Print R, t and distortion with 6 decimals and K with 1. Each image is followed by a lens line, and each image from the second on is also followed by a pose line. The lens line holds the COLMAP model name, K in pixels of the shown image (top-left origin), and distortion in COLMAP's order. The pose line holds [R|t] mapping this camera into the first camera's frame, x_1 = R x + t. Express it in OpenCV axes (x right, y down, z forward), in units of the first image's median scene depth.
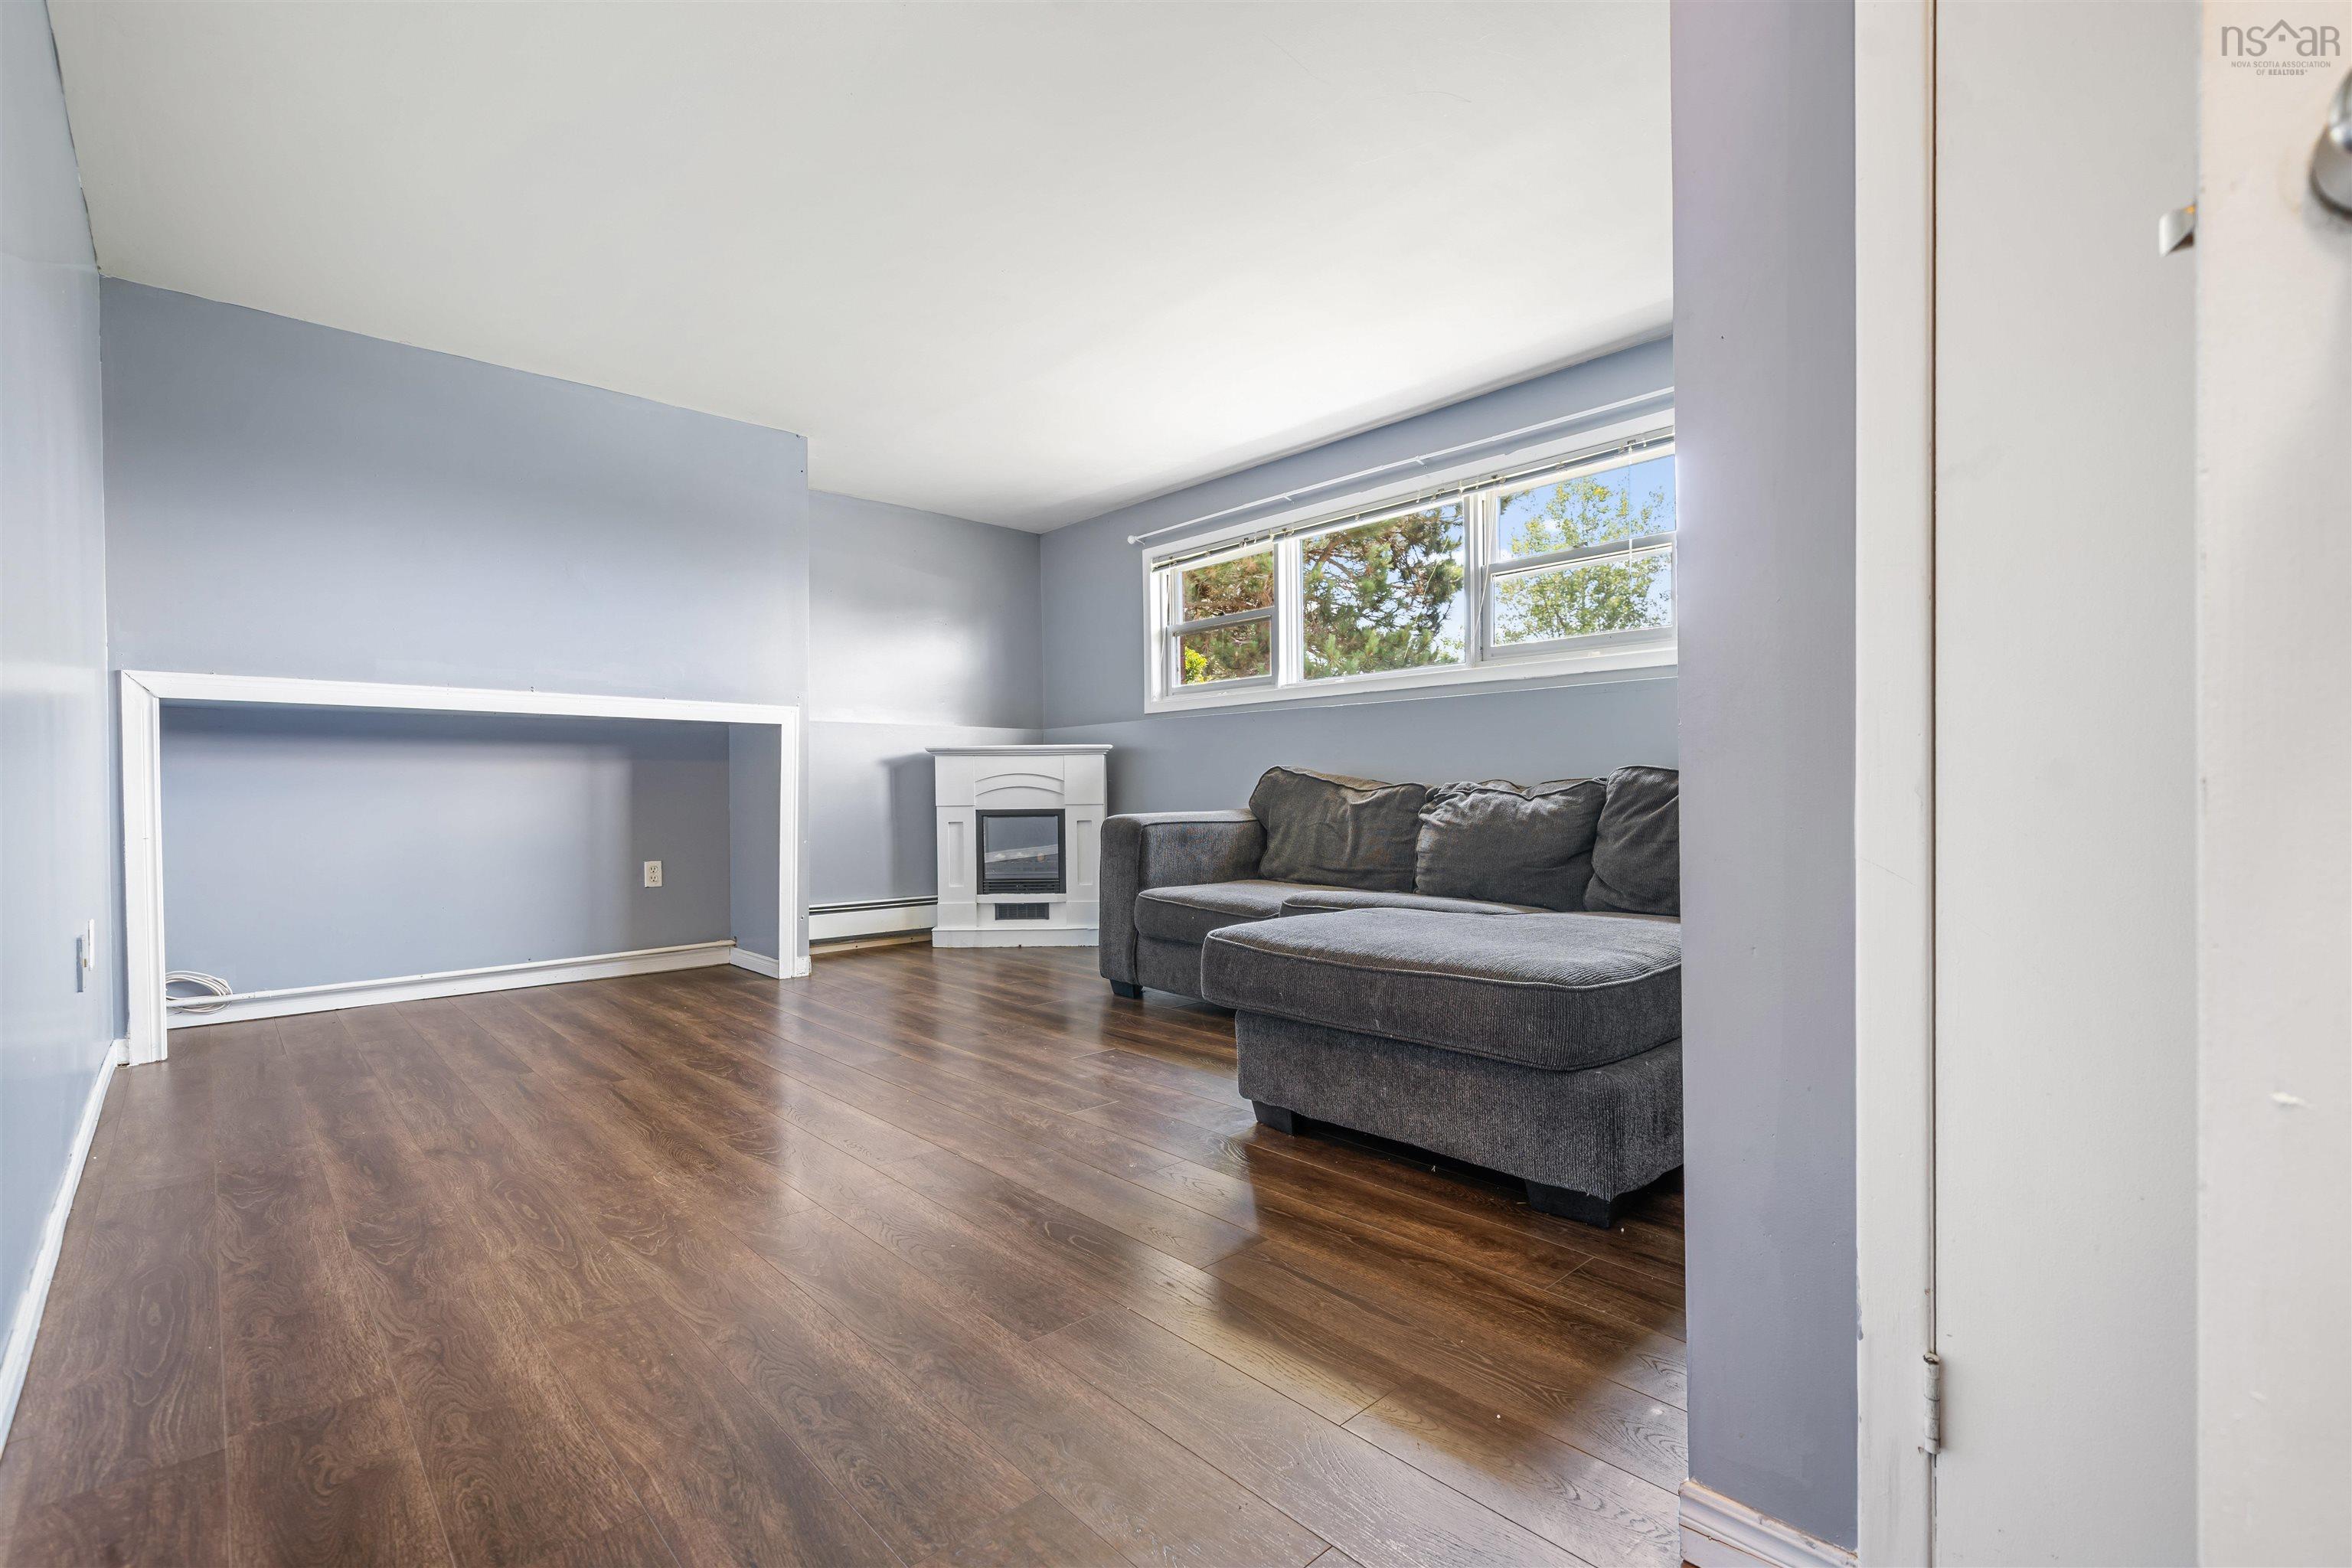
lens RADIAL K [[1035.6, 0, 1172.3], [0, 1035.6, 795.5], [0, 0, 1]] dist [0.001623, 0.000540]
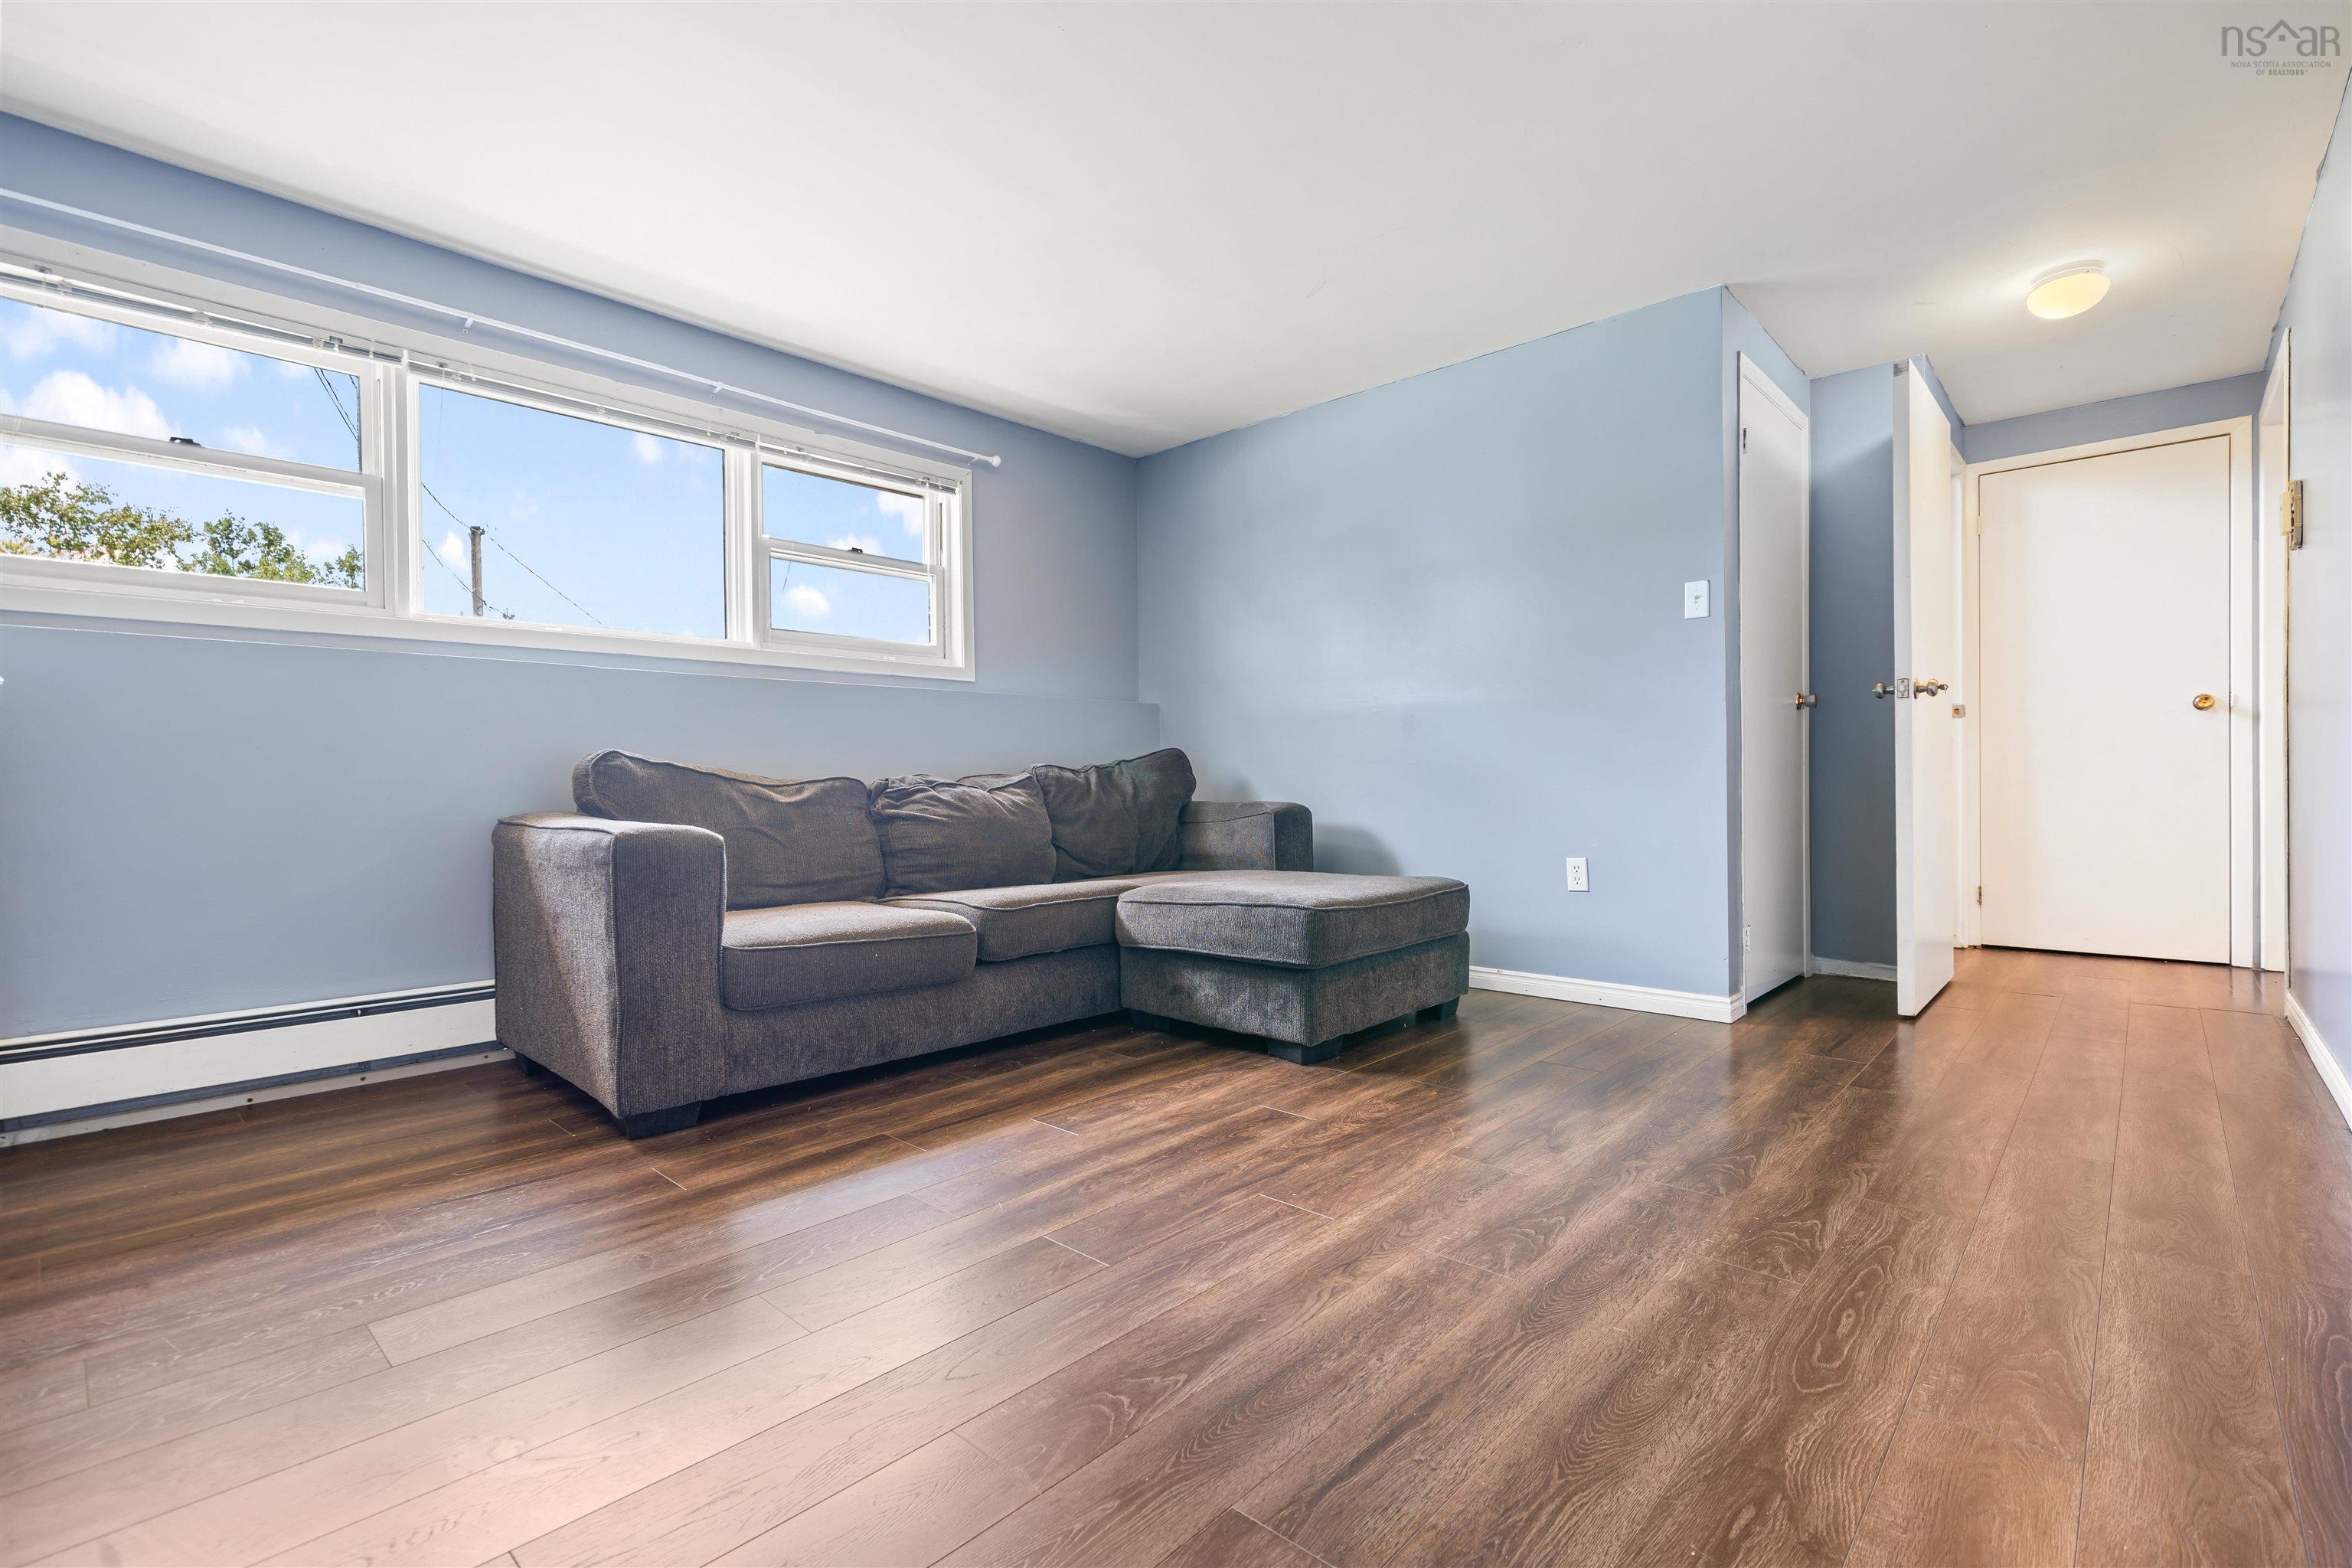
lens RADIAL K [[1035.6, 0, 1172.3], [0, 1035.6, 795.5], [0, 0, 1]] dist [0.001623, 0.000540]
pose [[-0.059596, -0.008163, 0.998189, -1.046622], [0.016437, 0.999823, 0.009158, -0.000148], [-0.998087, 0.016953, -0.059451, 1.190422]]
